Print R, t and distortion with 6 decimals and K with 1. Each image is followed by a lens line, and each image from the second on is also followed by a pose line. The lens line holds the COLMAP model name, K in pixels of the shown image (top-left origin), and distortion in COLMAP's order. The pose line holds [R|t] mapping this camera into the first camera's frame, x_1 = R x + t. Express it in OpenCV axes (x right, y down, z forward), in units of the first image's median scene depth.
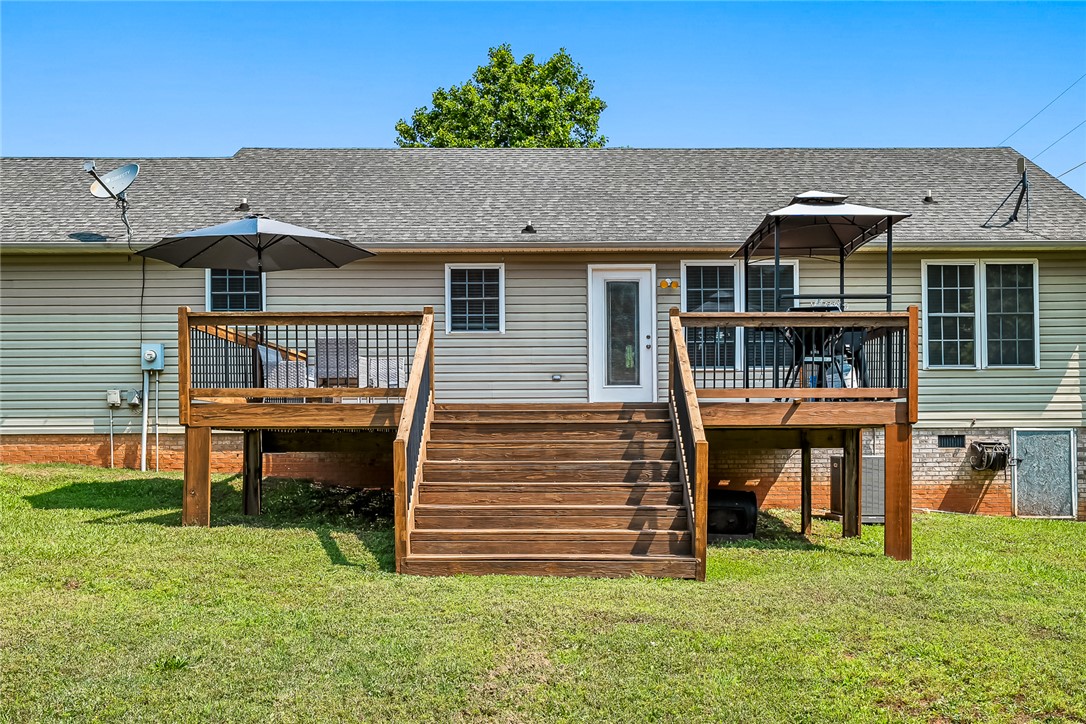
lens RADIAL K [[854.5, 0, 527.6], [0, 854.5, 417.3], [0, 0, 1]] dist [-0.007133, -0.002196]
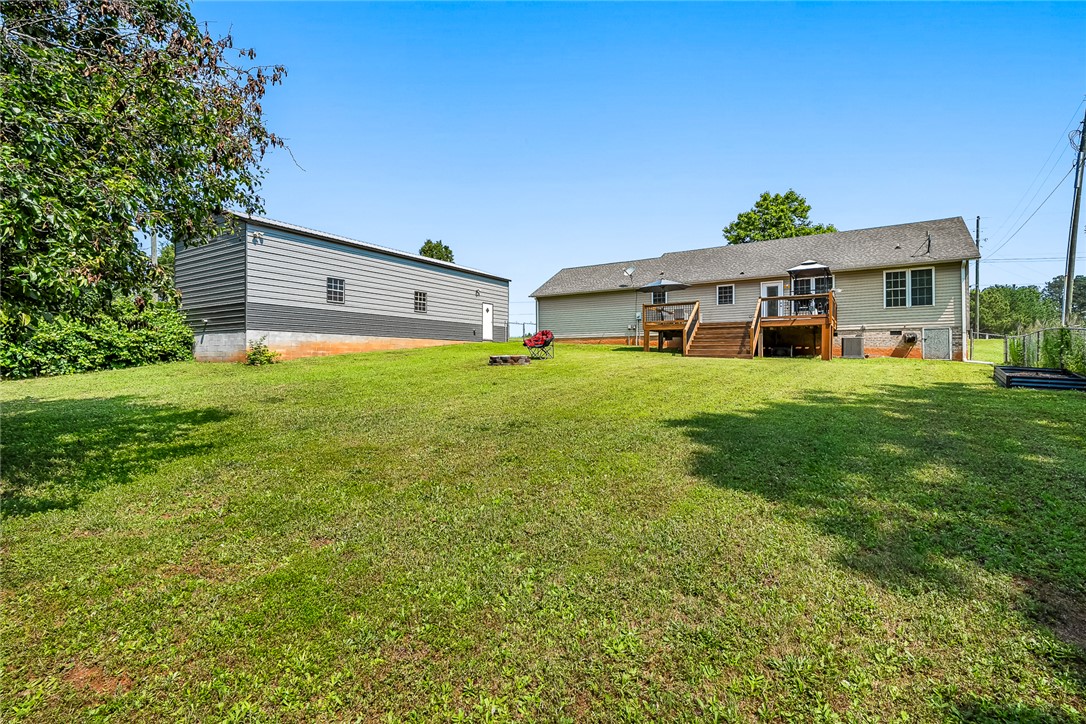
lens RADIAL K [[499.8, 0, 544.2], [0, 499.8, 359.9], [0, 0, 1]] dist [-0.013146, 0.000207]
pose [[0.817531, 0.005003, -0.575863, 0.494468], [-0.000684, 0.999970, 0.007717, 0.106912], [0.575884, -0.005915, 0.817510, -1.054710]]
